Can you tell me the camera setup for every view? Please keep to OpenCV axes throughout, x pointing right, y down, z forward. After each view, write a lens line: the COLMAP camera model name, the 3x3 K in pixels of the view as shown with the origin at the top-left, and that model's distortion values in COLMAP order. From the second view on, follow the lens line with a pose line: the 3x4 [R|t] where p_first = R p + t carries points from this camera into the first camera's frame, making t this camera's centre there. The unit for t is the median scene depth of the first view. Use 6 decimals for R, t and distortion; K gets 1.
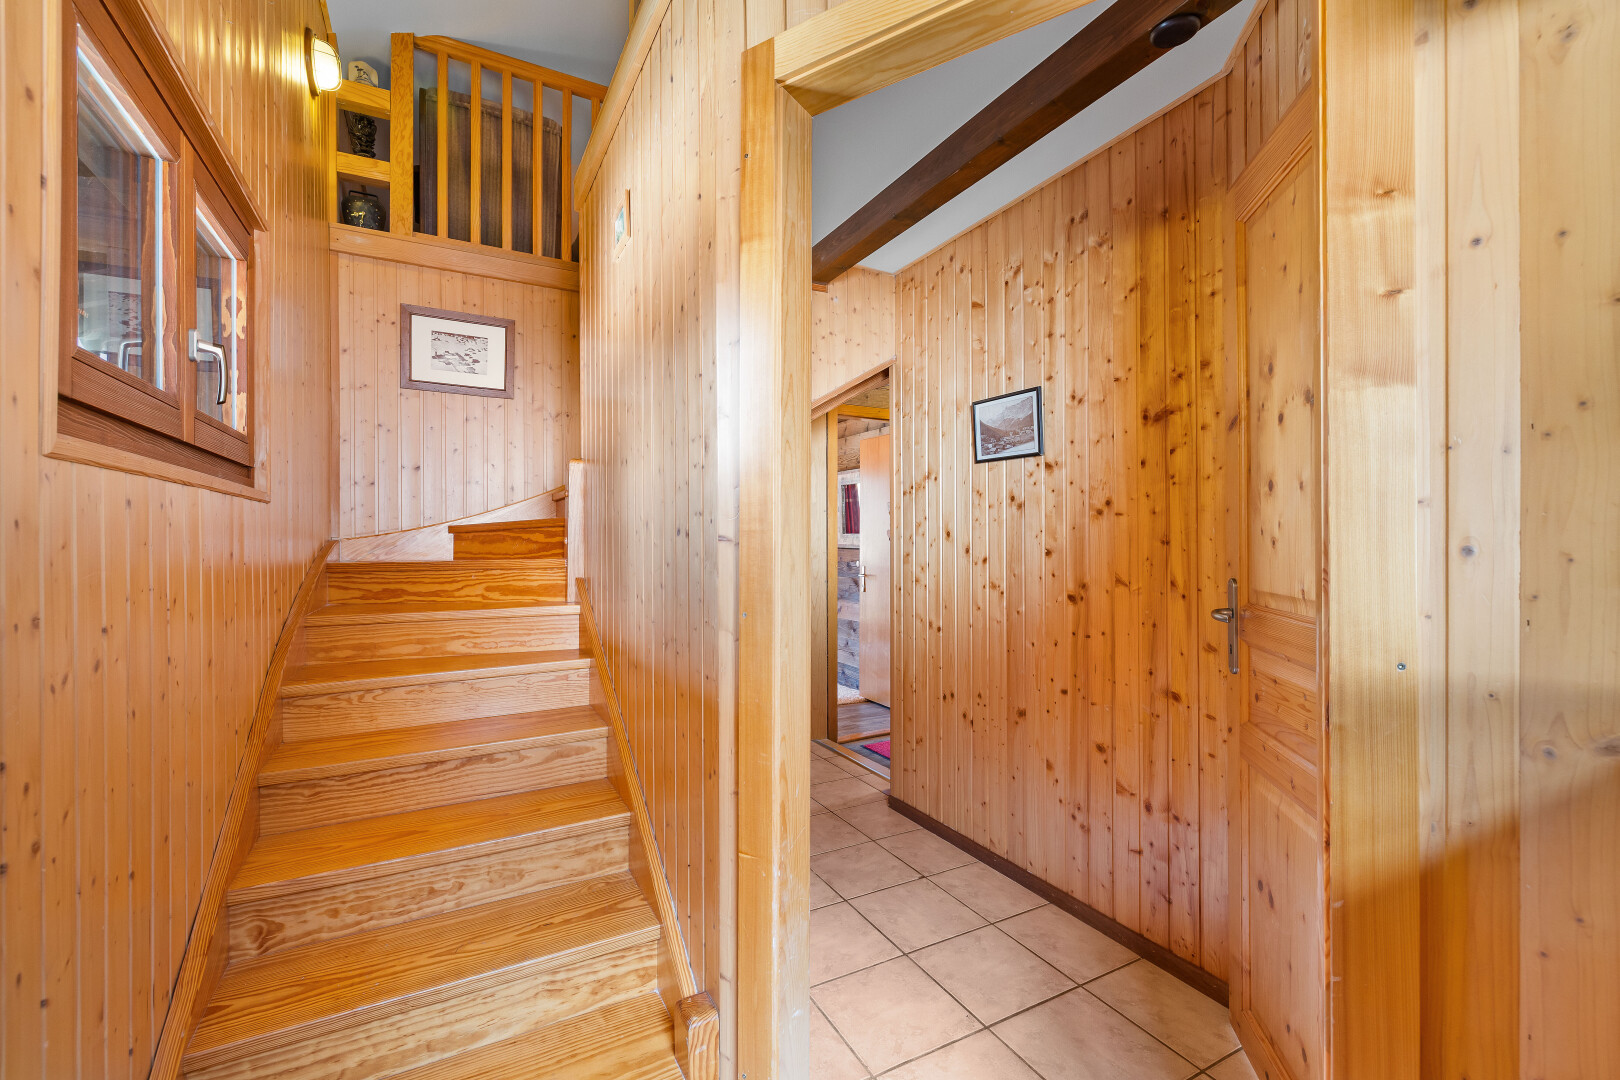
lens RADIAL K [[684.1, 0, 808.0], [0, 684.1, 543.5], [0, 0, 1]] dist [0.003241, -0.001225]
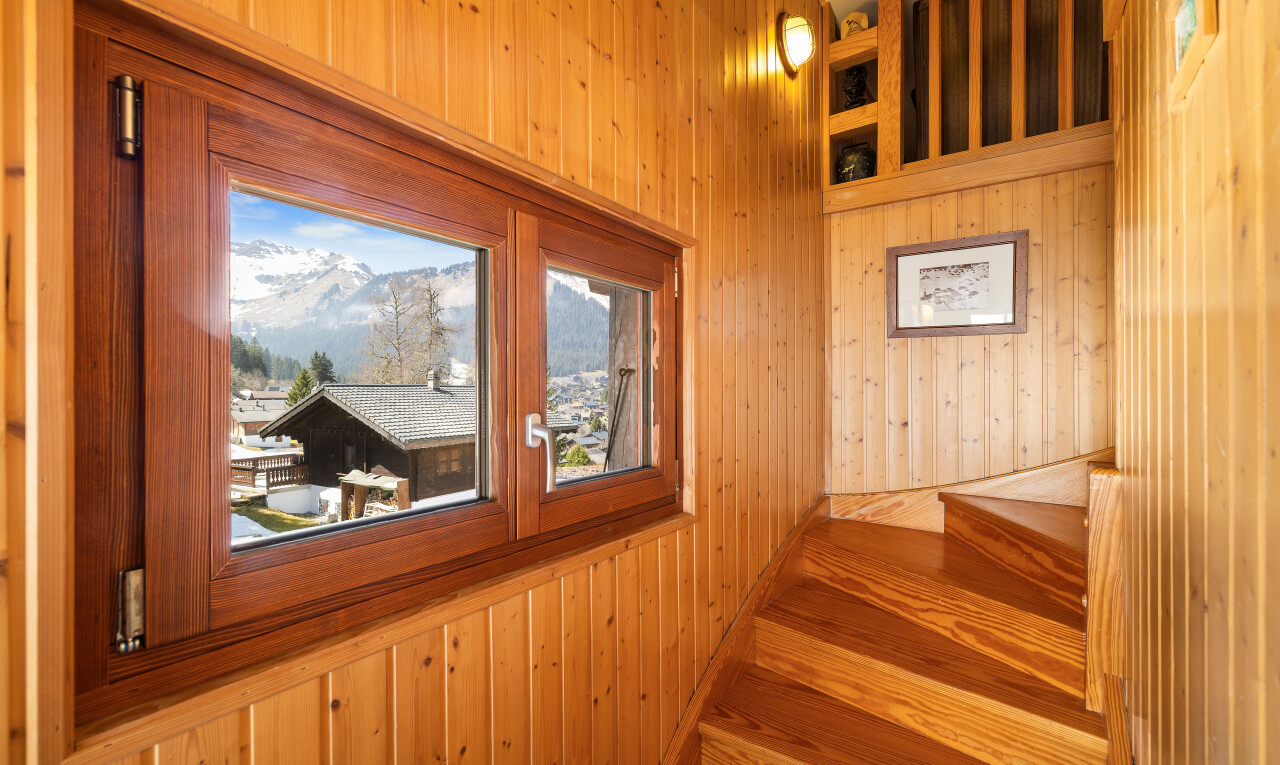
lens RADIAL K [[539.9, 0, 630.6], [0, 539.9, 385.1], [0, 0, 1]] dist [-0.001530, 0.000363]
pose [[0.429394, 0.000575, -0.903117, -0.084024], [-0.003742, 0.999992, -0.001143, -0.162728], [0.903110, 0.003870, 0.429393, 0.374114]]
